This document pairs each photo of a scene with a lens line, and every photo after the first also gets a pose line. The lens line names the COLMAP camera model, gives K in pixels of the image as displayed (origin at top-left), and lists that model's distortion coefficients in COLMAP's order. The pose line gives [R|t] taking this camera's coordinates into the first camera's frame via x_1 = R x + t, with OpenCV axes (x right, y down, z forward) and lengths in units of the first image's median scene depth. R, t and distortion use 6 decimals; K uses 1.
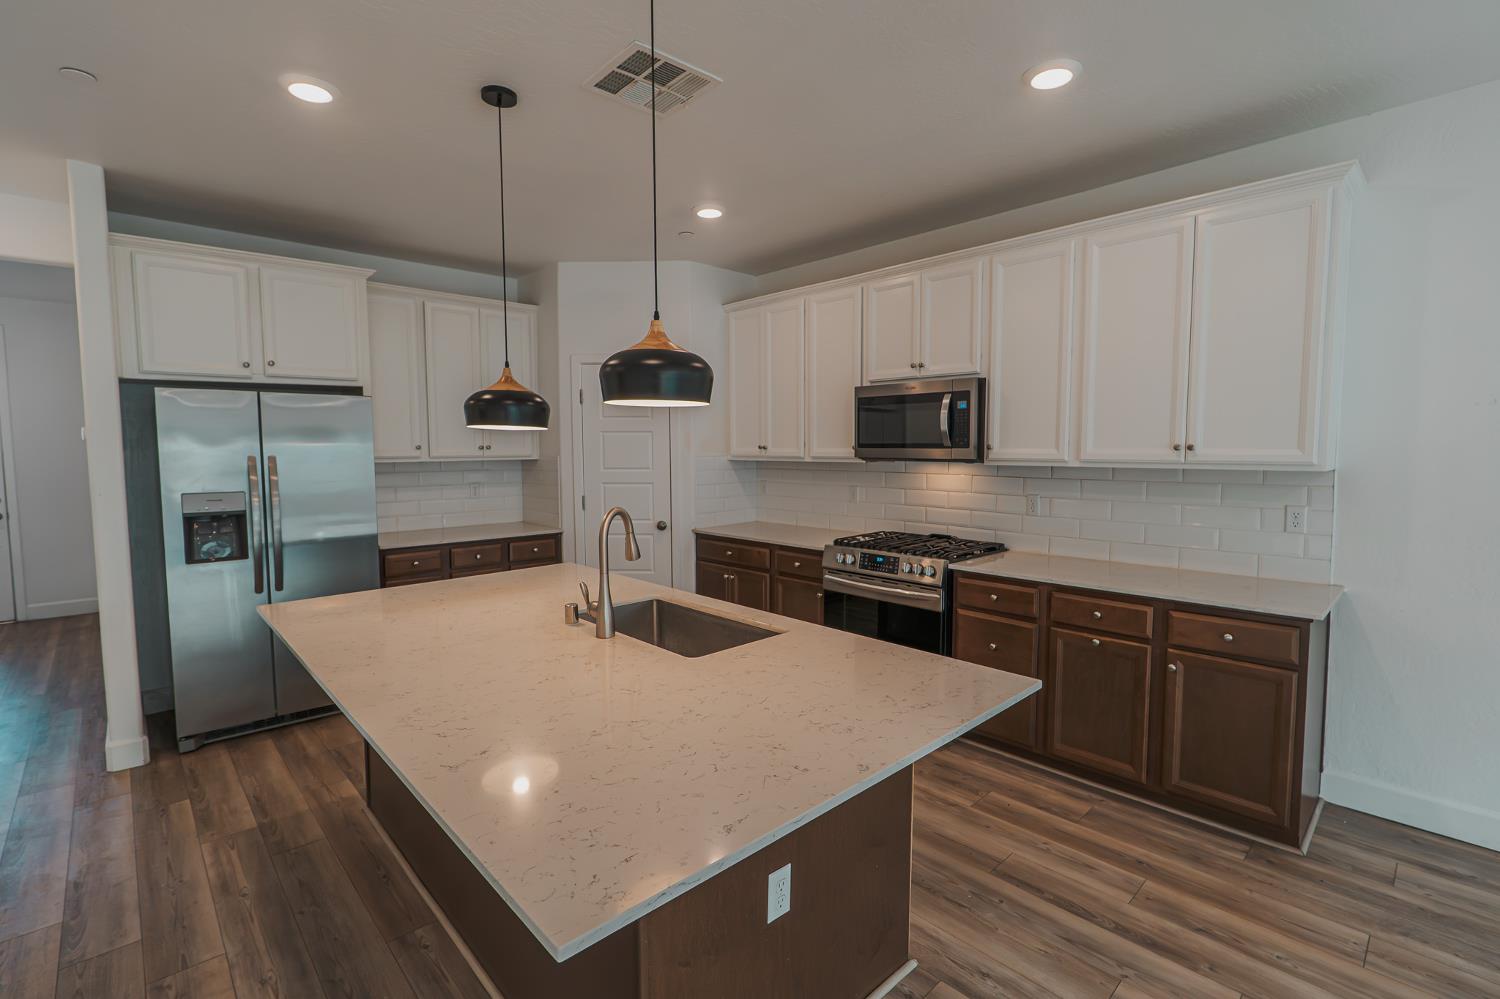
lens RADIAL K [[686.6, 0, 747.8], [0, 686.6, 500.6], [0, 0, 1]] dist [-0.007286, 0.001346]
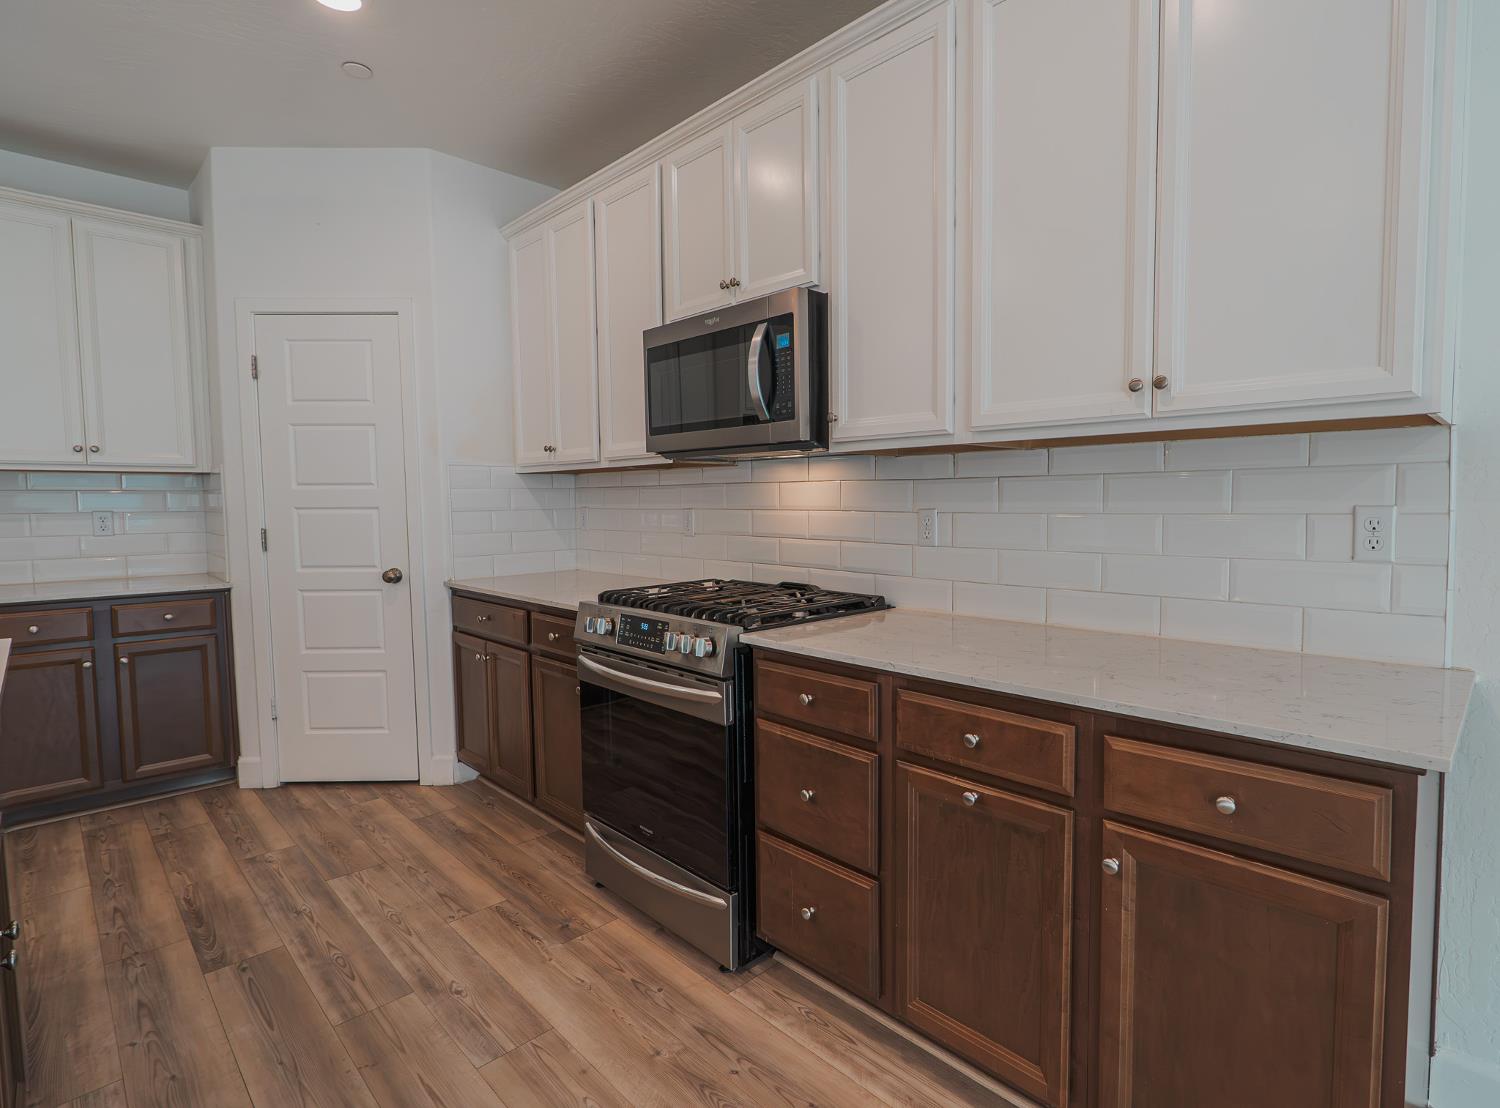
lens RADIAL K [[762.4, 0, 827.2], [0, 762.4, 555.5], [0, 0, 1]] dist [-0.008005, -0.000799]
pose [[0.998110, -0.007055, 0.061052, 0.334925], [0.007530, 0.999943, -0.007570, 0.038522], [-0.060995, 0.008015, 0.998106, 0.427346]]
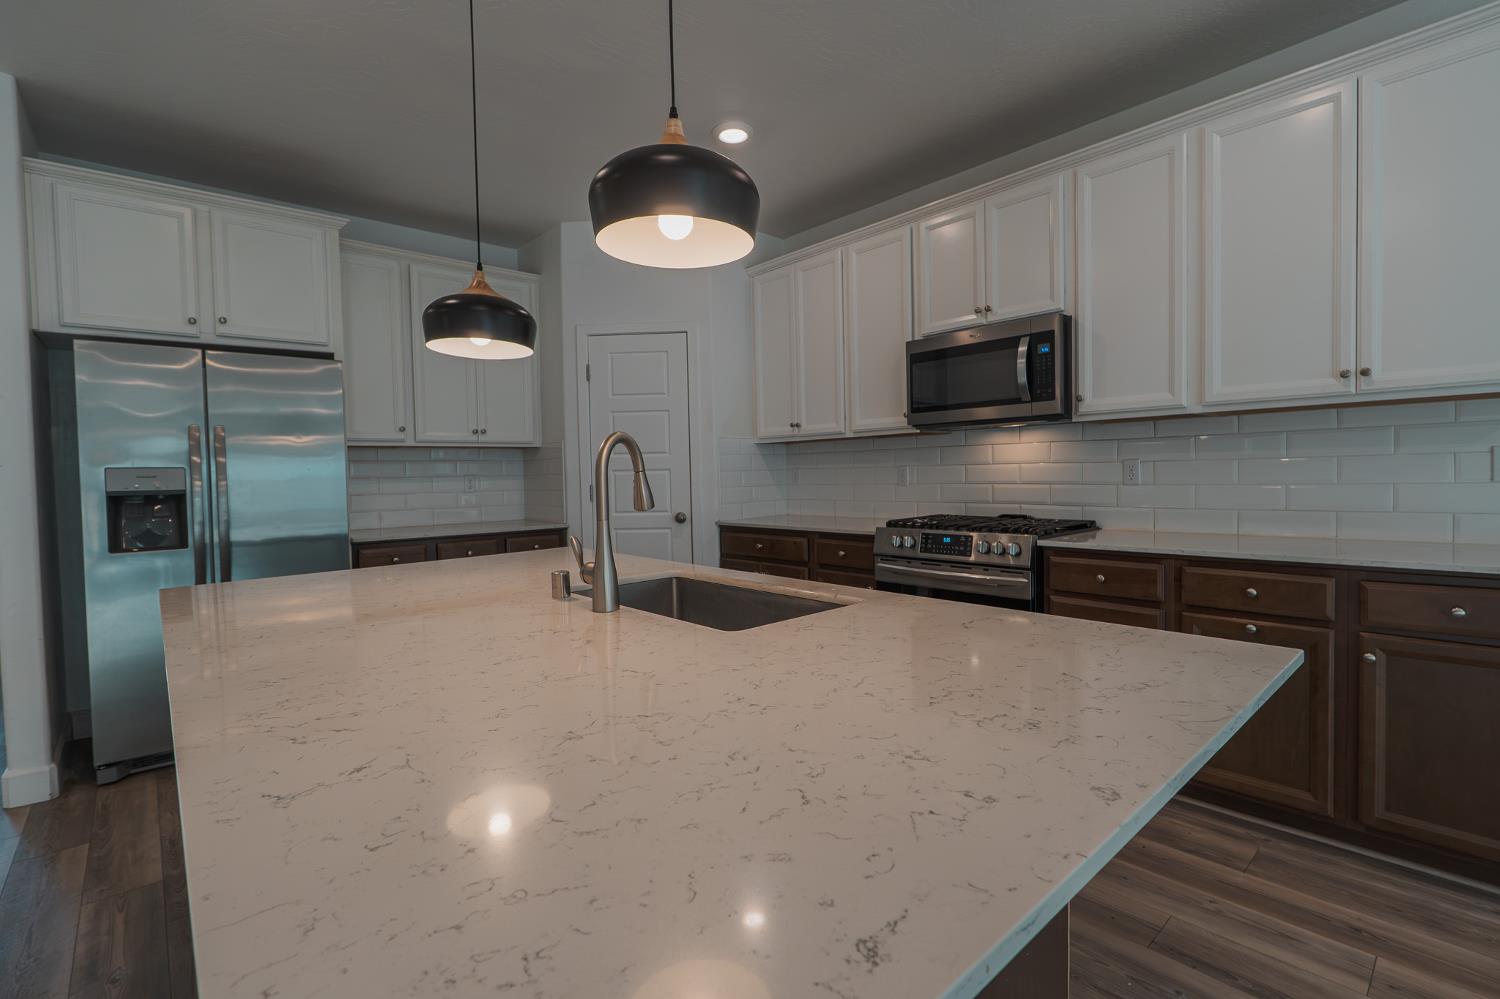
lens RADIAL K [[686.6, 0, 747.4], [0, 686.6, 500.2], [0, 0, 1]] dist [-0.007286, 0.001346]
pose [[0.999568, -0.016366, -0.024409, -0.027954], [0.015349, 0.999028, -0.041313, 0.076096], [0.025061, 0.040920, 0.998848, 0.192913]]
